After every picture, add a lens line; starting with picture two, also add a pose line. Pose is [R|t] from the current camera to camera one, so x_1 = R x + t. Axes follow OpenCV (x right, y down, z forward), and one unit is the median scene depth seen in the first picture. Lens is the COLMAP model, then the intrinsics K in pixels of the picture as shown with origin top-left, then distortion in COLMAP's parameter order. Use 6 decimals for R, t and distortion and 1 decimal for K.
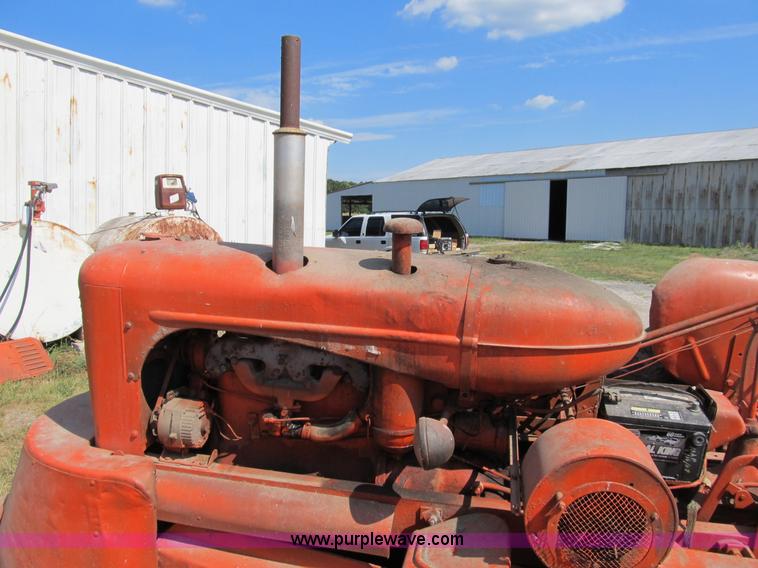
lens RADIAL K [[618.5, 0, 381.3], [0, 618.5, 284.9], [0, 0, 1]] dist [-0.062489, 0.025265]
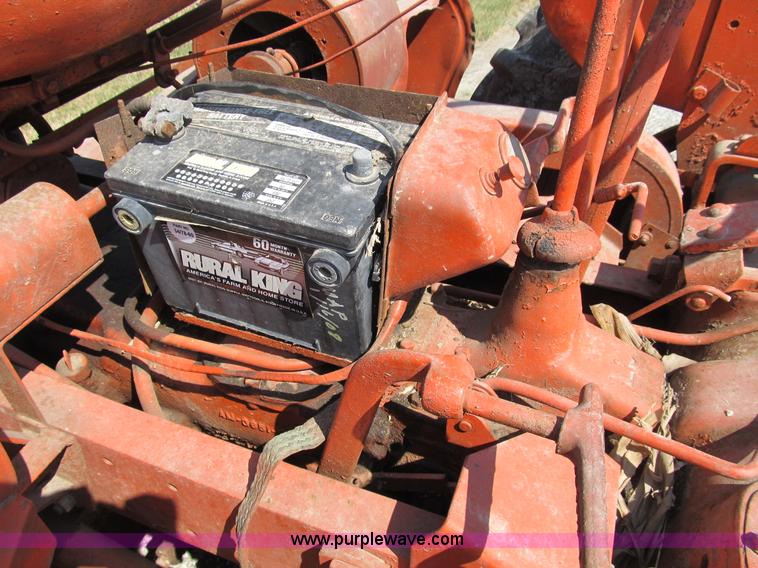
lens RADIAL K [[618.5, 0, 375.9], [0, 618.5, 288.4], [0, 0, 1]] dist [-0.062489, 0.025265]
pose [[0.982277, 0.079016, -0.169964, 0.066529], [0.011680, 0.879230, 0.476255, 0.011707], [0.187070, -0.469800, 0.862724, 0.078546]]
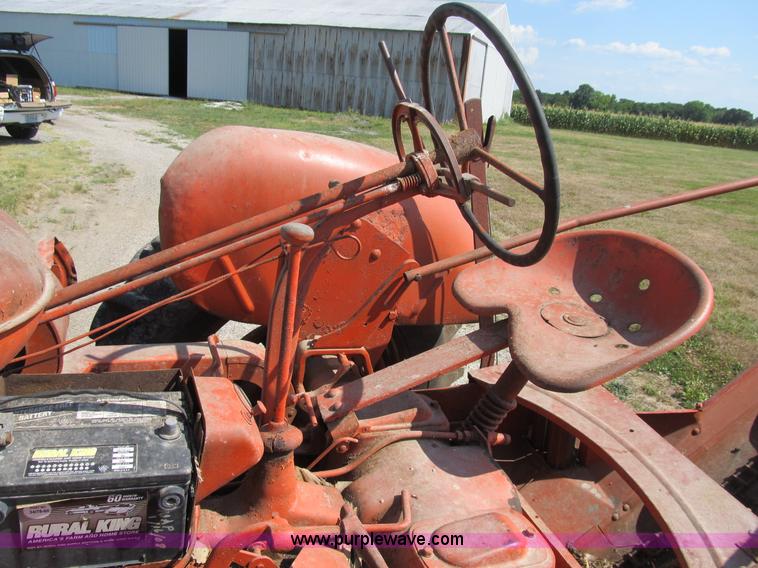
lens RADIAL K [[618.5, 0, 381.1], [0, 618.5, 285.0], [0, 0, 1]] dist [-0.062489, 0.025265]
pose [[0.837146, -0.097610, 0.538199, 0.045399], [-0.024869, 0.976139, 0.215719, -0.003812], [-0.546413, -0.193973, 0.814743, 0.057386]]
